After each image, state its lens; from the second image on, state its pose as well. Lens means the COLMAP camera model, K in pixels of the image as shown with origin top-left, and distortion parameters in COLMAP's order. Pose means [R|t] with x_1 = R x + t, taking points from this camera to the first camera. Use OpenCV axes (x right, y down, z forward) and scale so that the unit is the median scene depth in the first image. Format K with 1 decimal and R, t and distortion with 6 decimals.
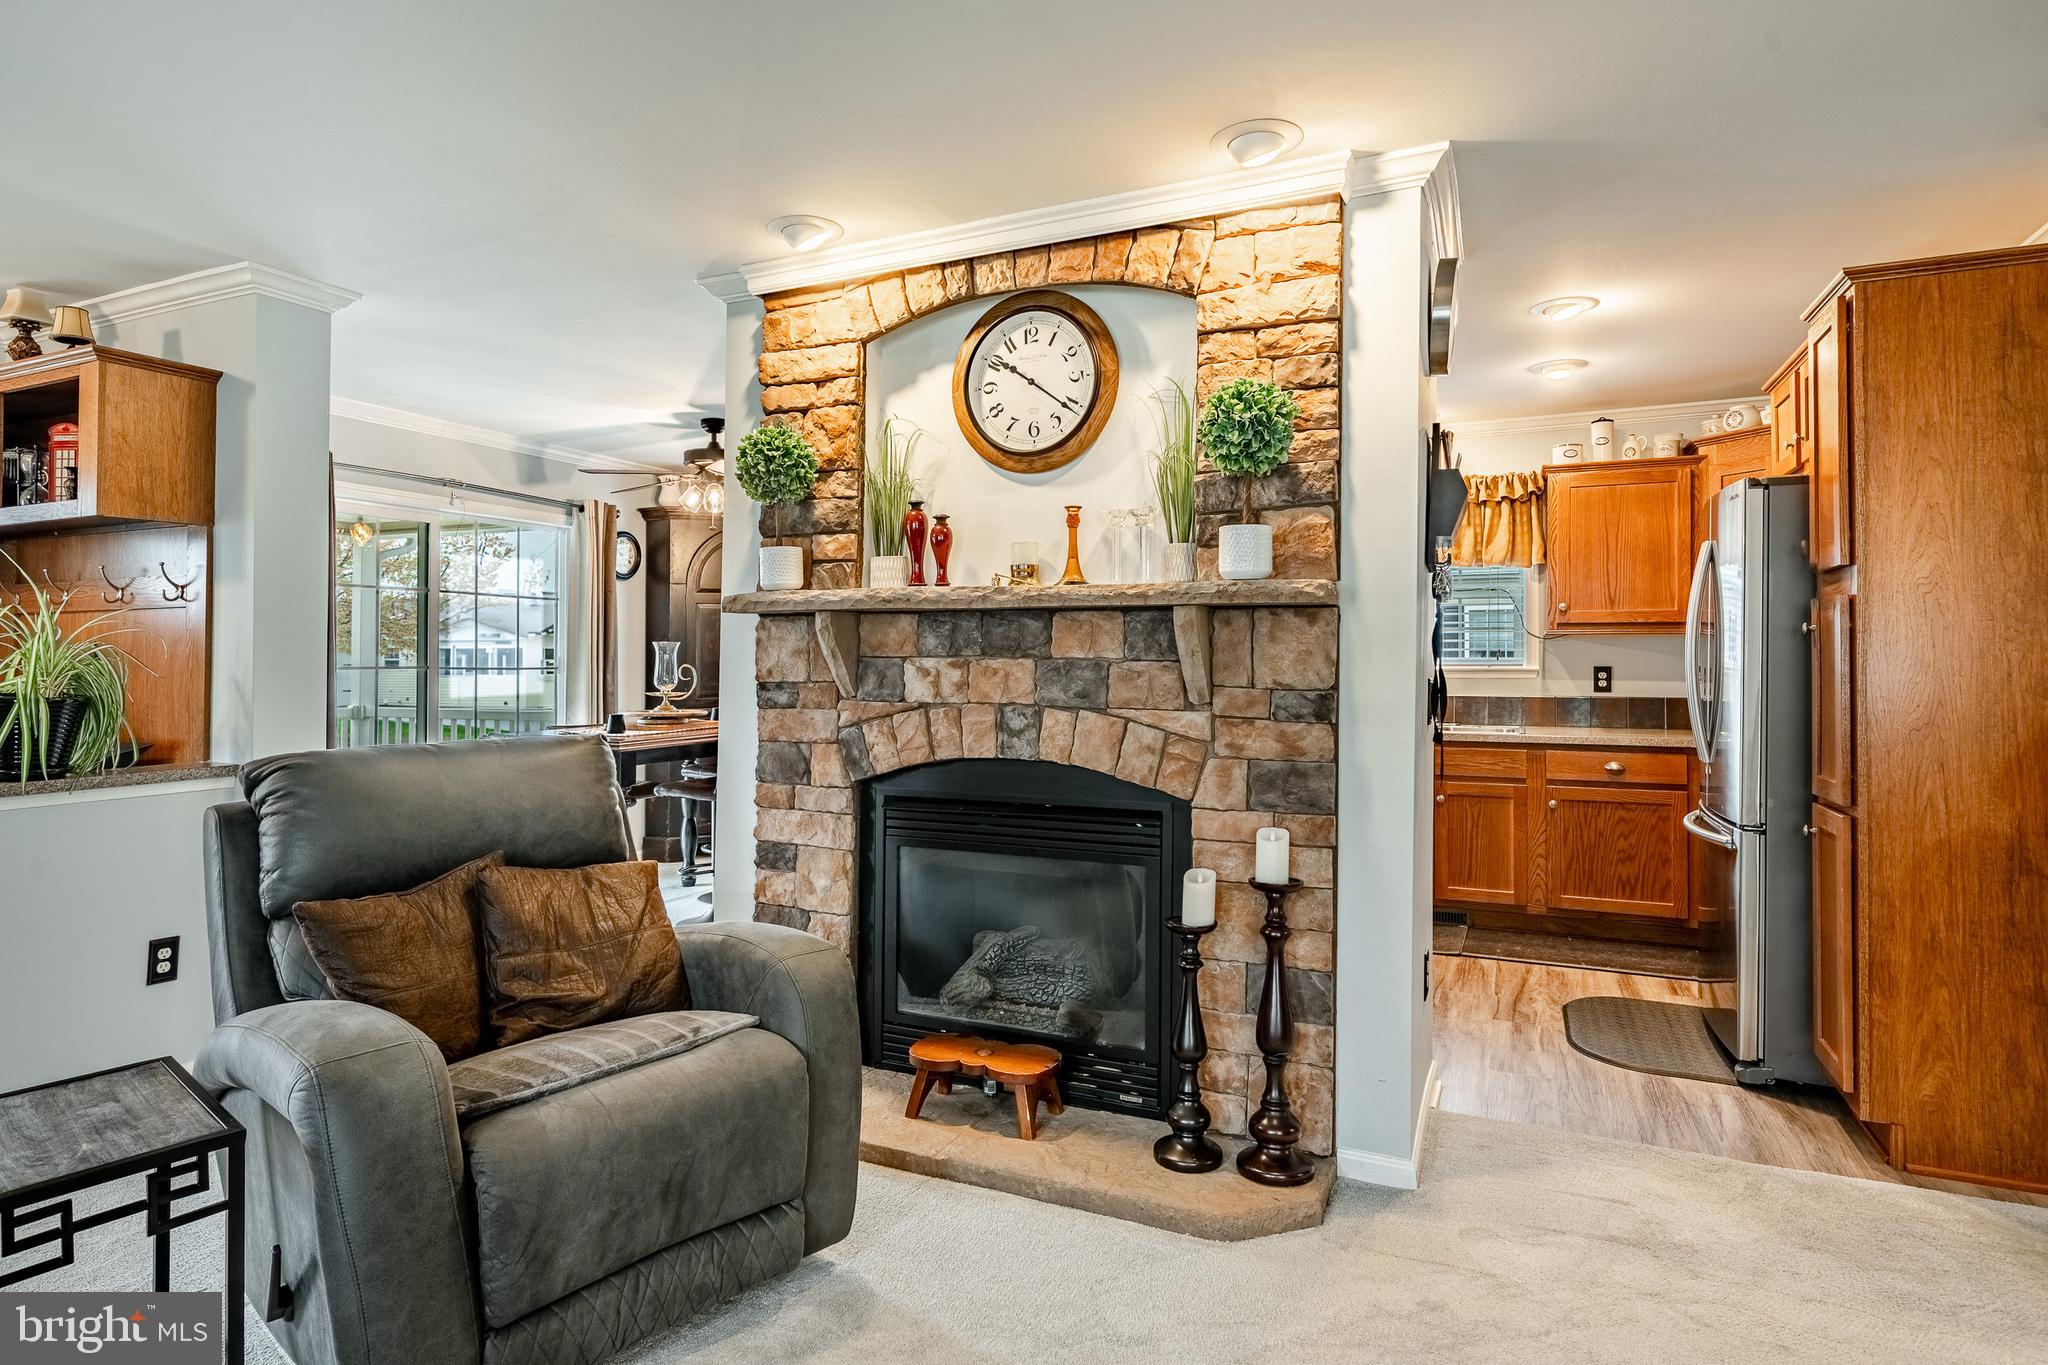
lens RADIAL K [[1074.2, 0, 971.8], [0, 1074.2, 640.5], [0, 0, 1]] dist [-0.002050, 0.000605]
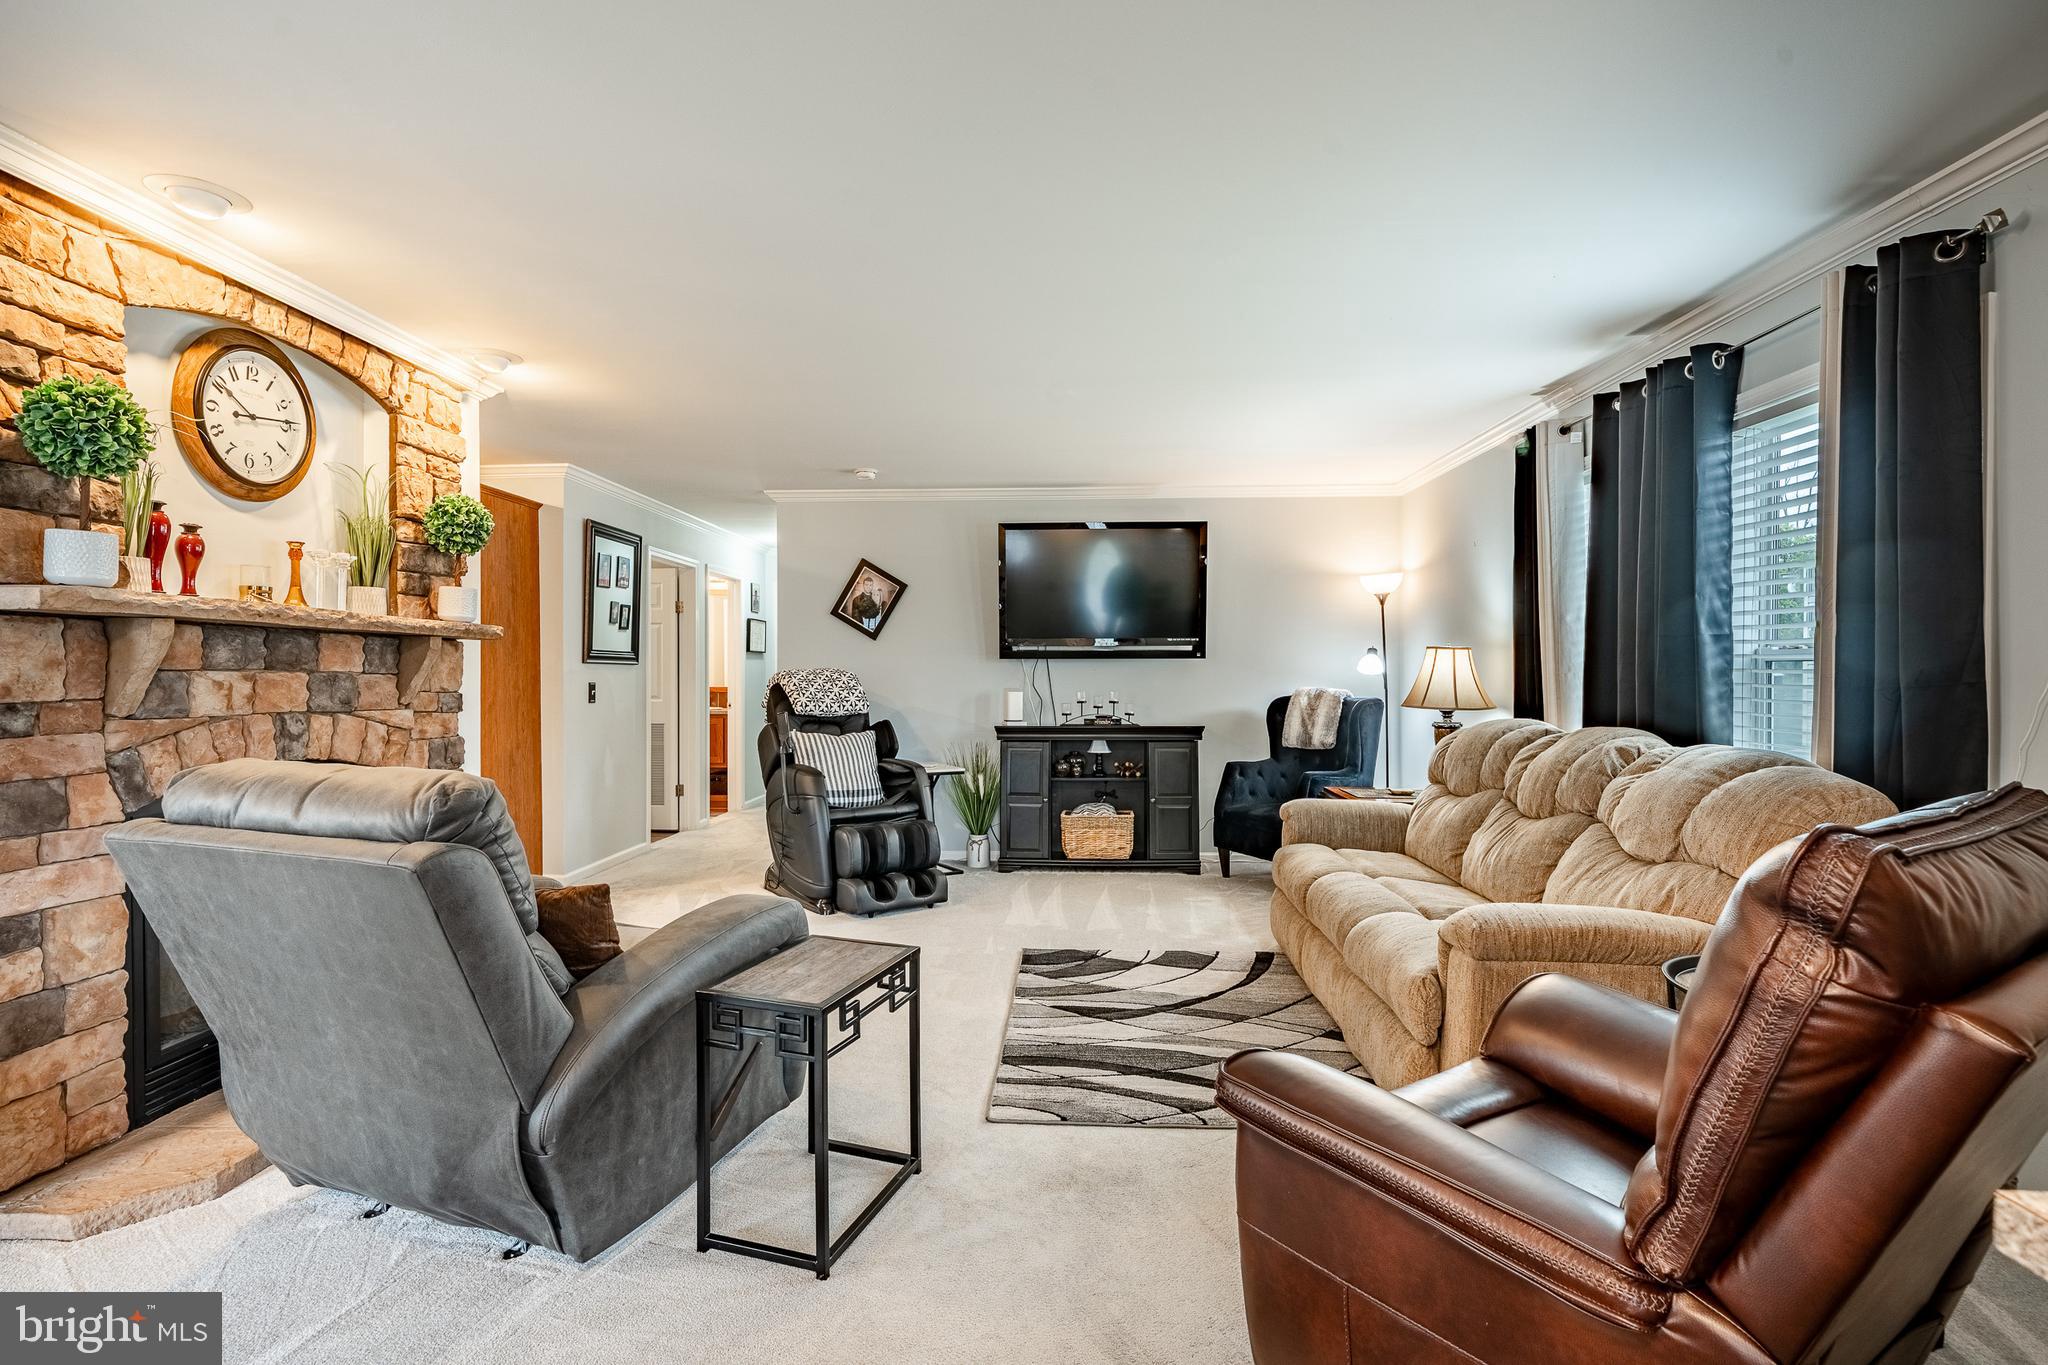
lens RADIAL K [[946.0, 0, 1029.4], [0, 946.0, 677.0], [0, 0, 1]] dist [0.000682, 0.000345]
pose [[-0.380424, -0.002739, 0.924808, -1.138969], [-0.013620, 0.999904, -0.002641, 0.013964], [-0.924712, -0.013600, -0.380425, 0.642053]]
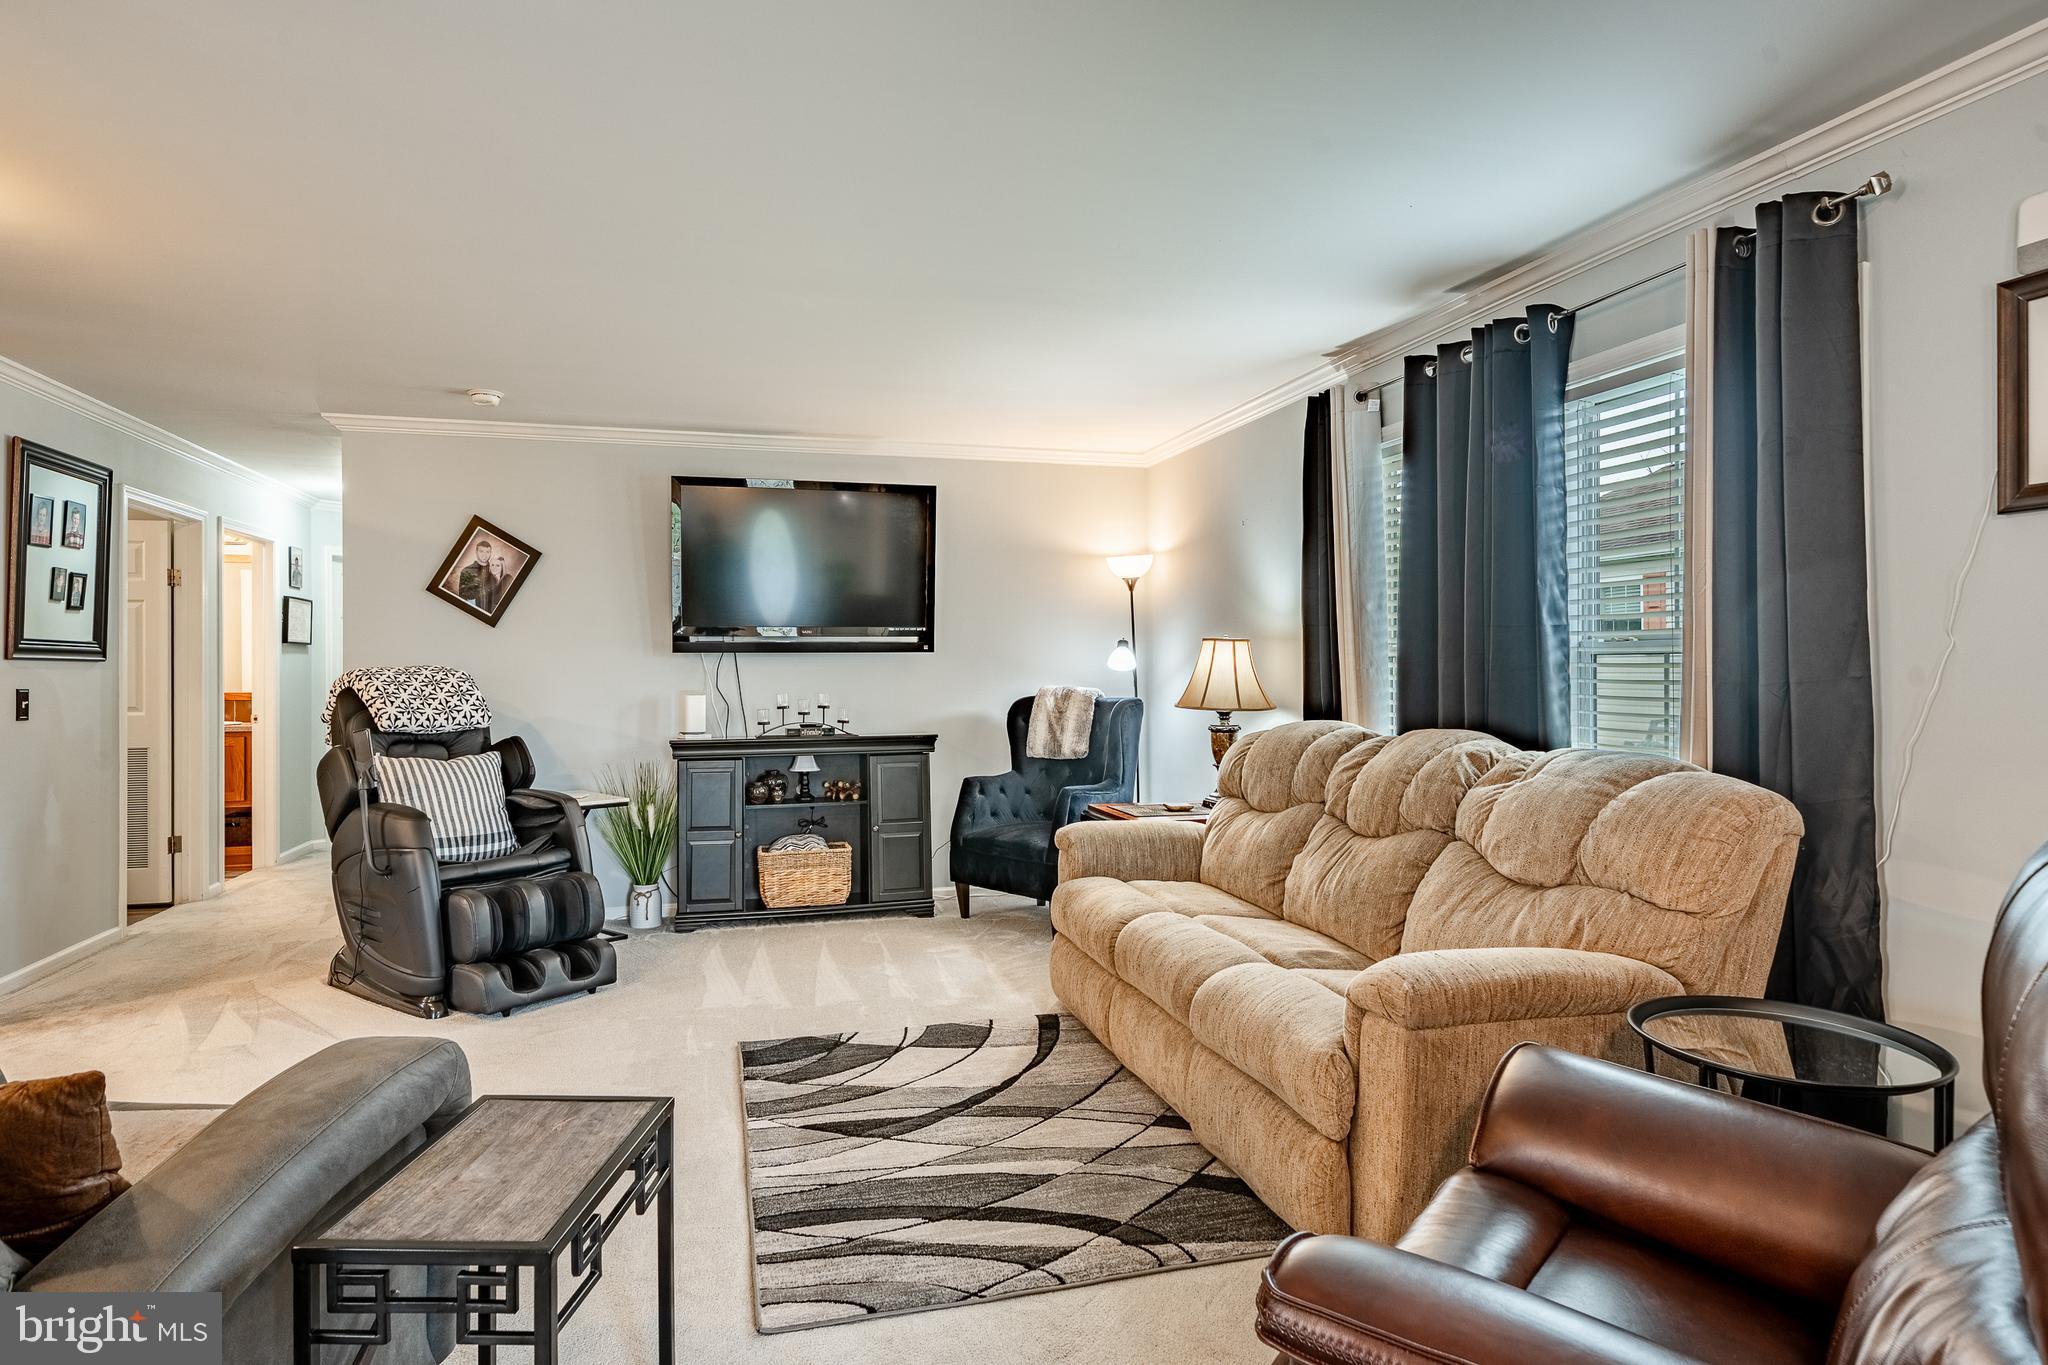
lens RADIAL K [[1079.8, 0, 991.2], [0, 1079.8, 662.2], [0, 0, 1]] dist [-0.000047, 0.000925]
pose [[-0.641943, 0.008882, 0.766701, -0.932978], [-0.006127, 0.999842, -0.016713, 0.012822], [-0.766728, -0.015426, -0.641787, 0.668342]]
